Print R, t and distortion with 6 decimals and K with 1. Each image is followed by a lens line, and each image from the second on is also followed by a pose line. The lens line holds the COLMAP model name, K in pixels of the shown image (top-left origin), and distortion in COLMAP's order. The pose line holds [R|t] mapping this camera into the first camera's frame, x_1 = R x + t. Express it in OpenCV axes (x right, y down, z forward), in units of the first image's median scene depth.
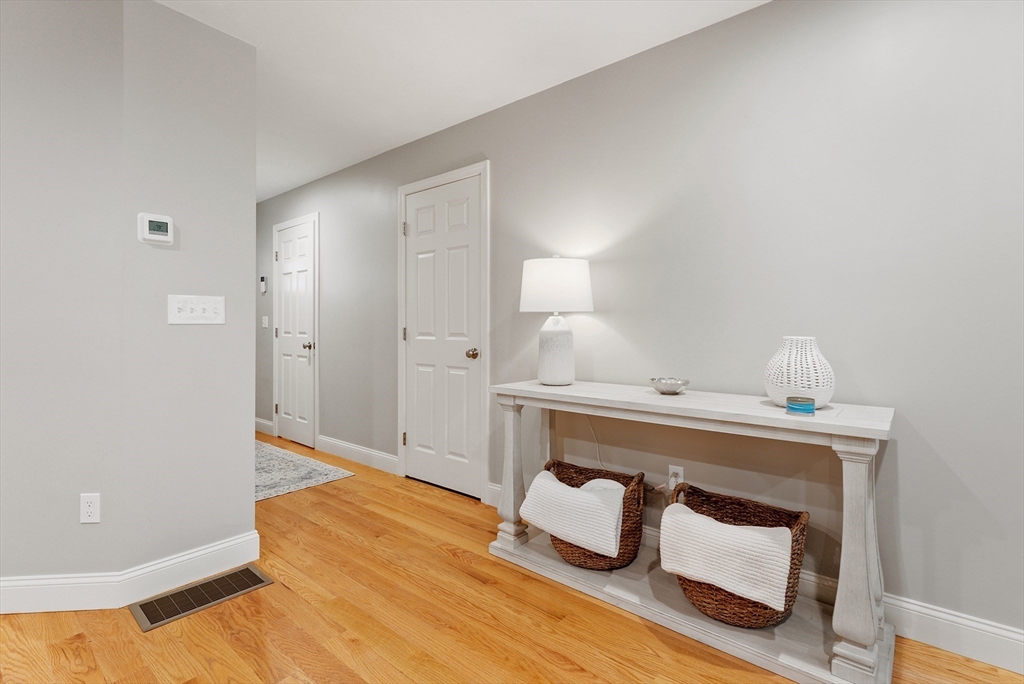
lens RADIAL K [[443.8, 0, 512.2], [0, 443.8, 322.0], [0, 0, 1]] dist [0.000077, -0.000001]
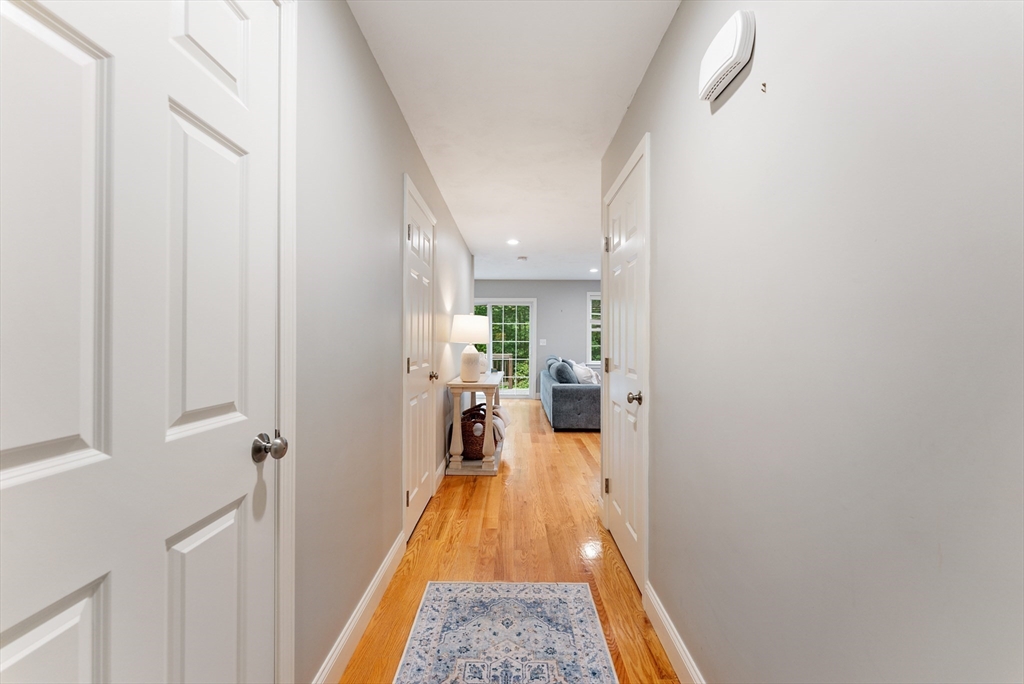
lens RADIAL K [[416.5, 0, 511.9], [0, 416.5, 336.3], [0, 0, 1]] dist [0.000036, 0.000009]
pose [[-0.610605, 0.007040, 0.791904, -1.009117], [-0.002423, 0.999939, -0.010757, -0.012923], [-0.791931, -0.008487, -0.610551, 1.409796]]
